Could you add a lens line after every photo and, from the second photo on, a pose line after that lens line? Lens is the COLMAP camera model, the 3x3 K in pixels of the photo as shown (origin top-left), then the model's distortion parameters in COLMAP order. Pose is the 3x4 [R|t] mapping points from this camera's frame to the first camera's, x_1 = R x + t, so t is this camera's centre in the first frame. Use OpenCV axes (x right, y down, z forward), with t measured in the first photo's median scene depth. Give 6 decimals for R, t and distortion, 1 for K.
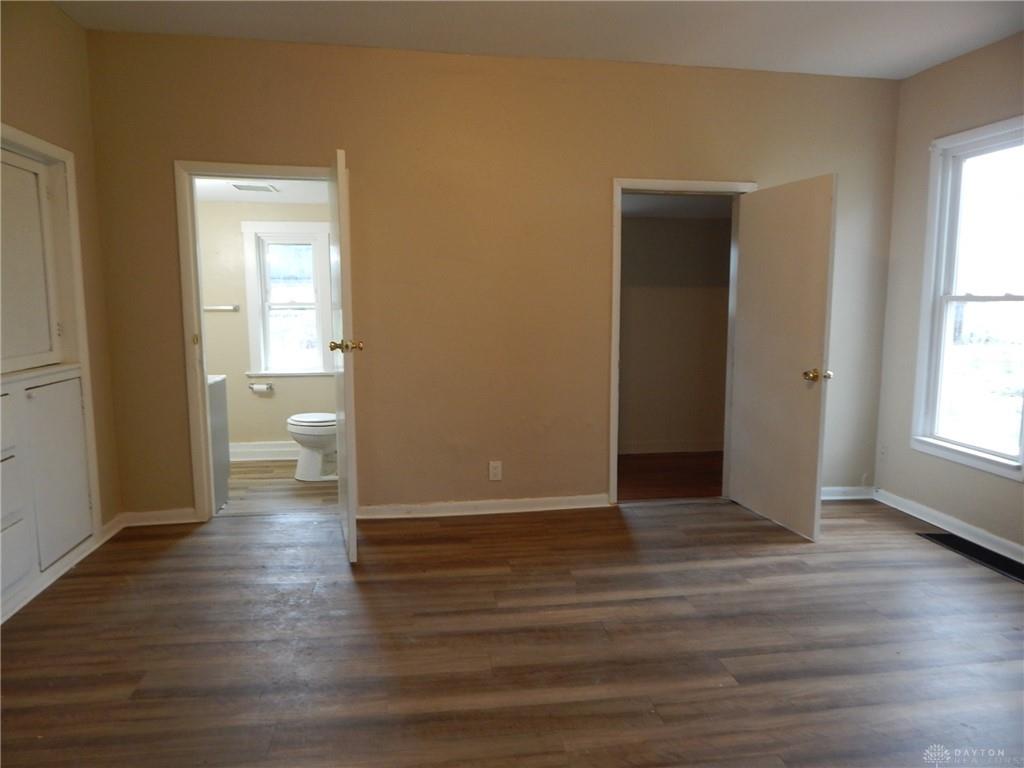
lens RADIAL K [[679.9, 0, 505.9], [0, 679.9, 385.7], [0, 0, 1]] dist [0.015593, -0.004680]
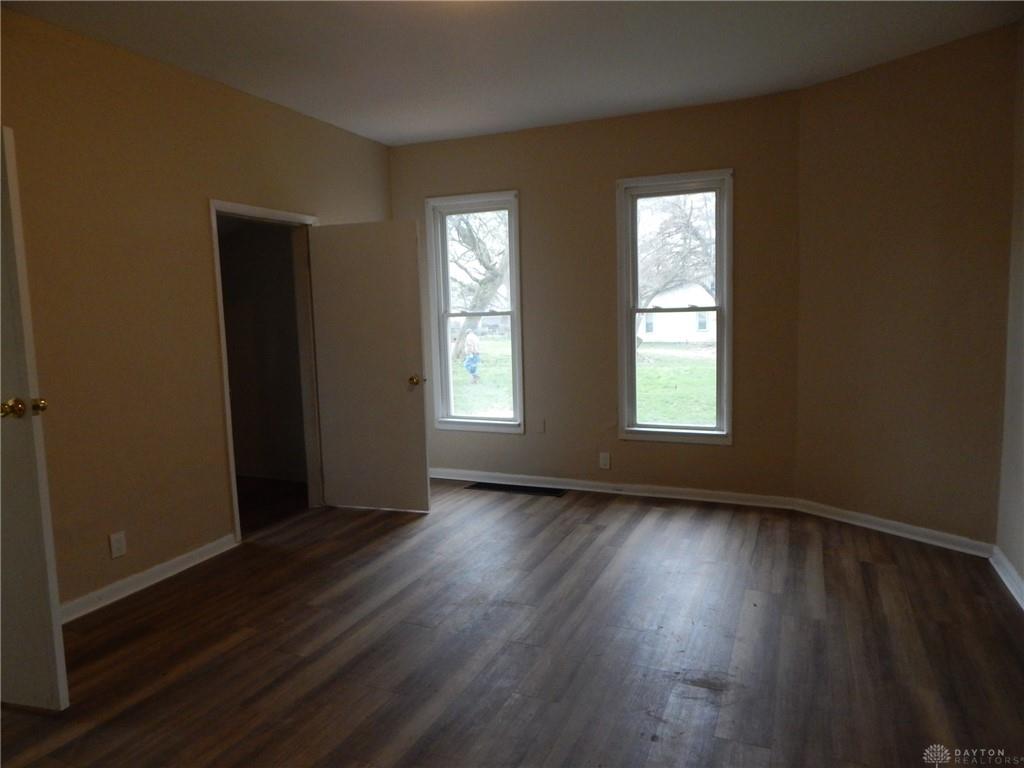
lens RADIAL K [[679.9, 0, 503.5], [0, 679.9, 388.3], [0, 0, 1]] dist [0.015593, -0.004680]
pose [[0.541671, -0.120155, 0.831958, -0.452758], [0.146311, 0.988100, 0.047446, -0.031782], [-0.827759, 0.096025, 0.552806, 0.172278]]
